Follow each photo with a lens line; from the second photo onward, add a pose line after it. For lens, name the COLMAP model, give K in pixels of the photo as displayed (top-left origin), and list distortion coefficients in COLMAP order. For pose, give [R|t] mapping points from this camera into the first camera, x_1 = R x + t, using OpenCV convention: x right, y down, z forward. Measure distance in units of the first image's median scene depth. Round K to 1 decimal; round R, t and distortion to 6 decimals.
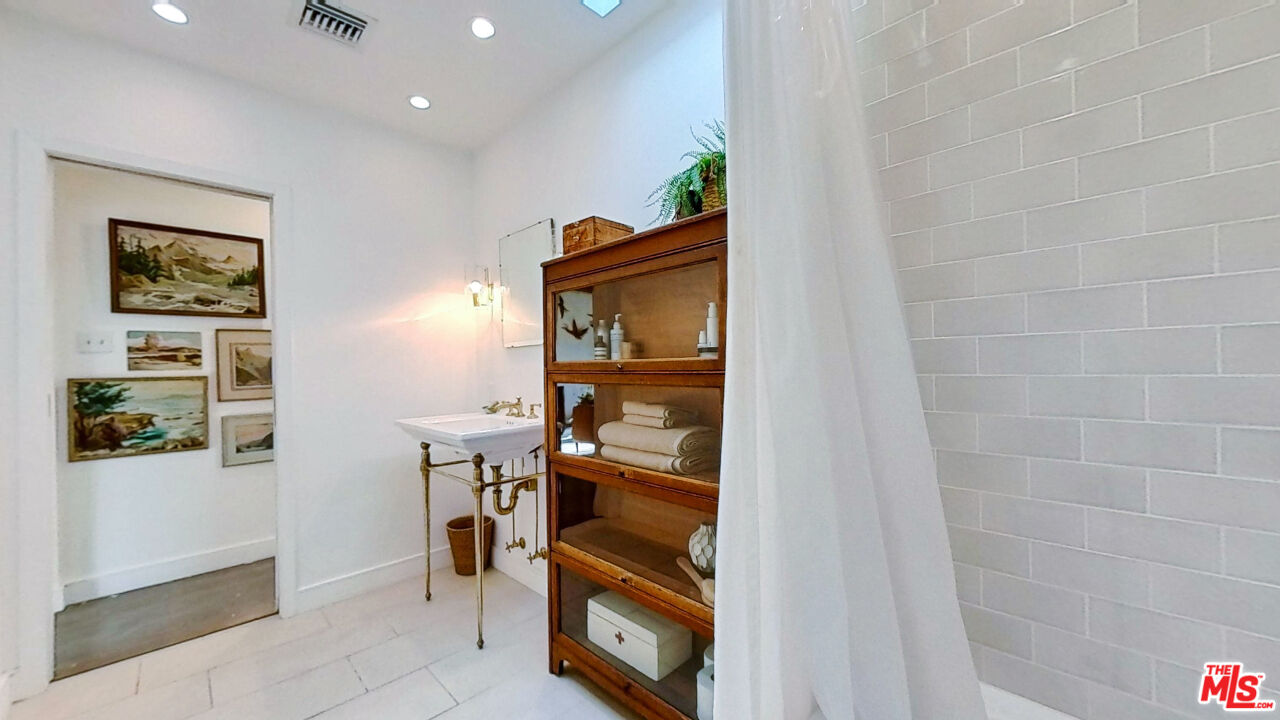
lens RADIAL K [[466.2, 0, 644.3], [0, 466.2, 363.8], [0, 0, 1]] dist [-0.001429, -0.000745]
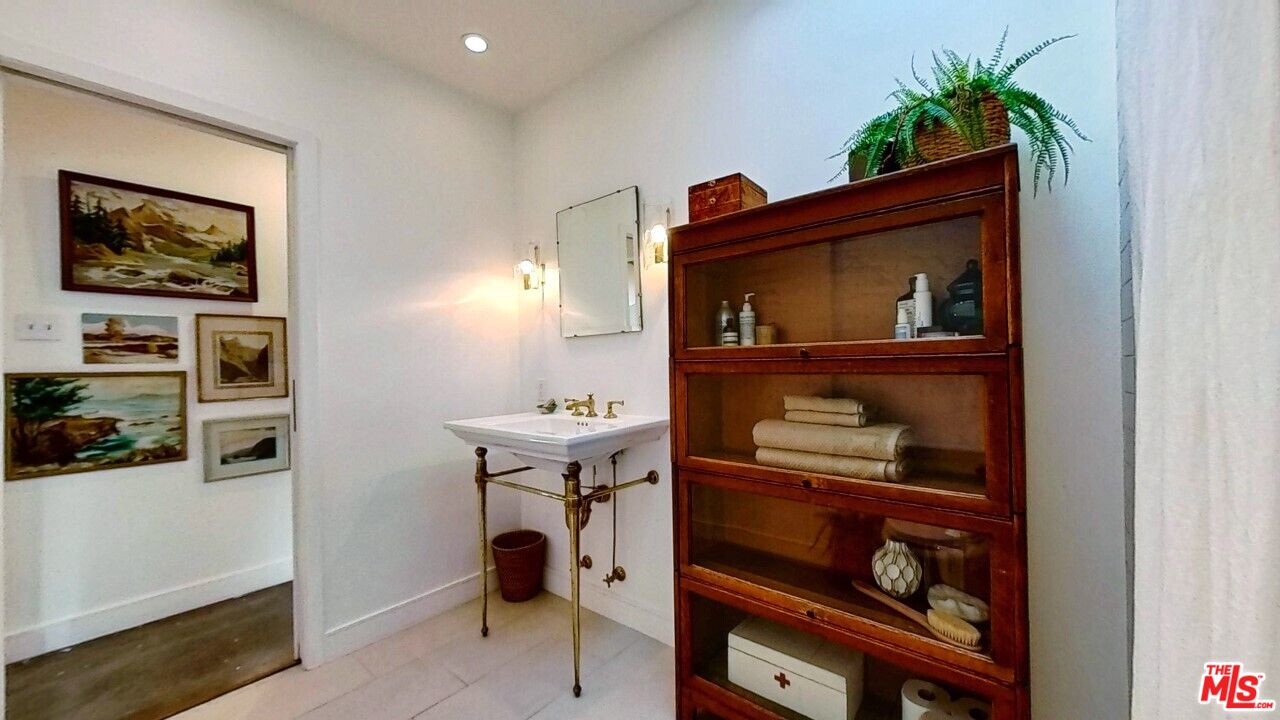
lens RADIAL K [[466.2, 0, 637.5], [0, 466.2, 363.8], [0, 0, 1]] dist [-0.001429, -0.000745]
pose [[0.995837, 0.000314, 0.091153, -0.260354], [-0.000088, 0.999997, -0.002485, 0.018421], [-0.091154, 0.002466, 0.995834, 0.133346]]
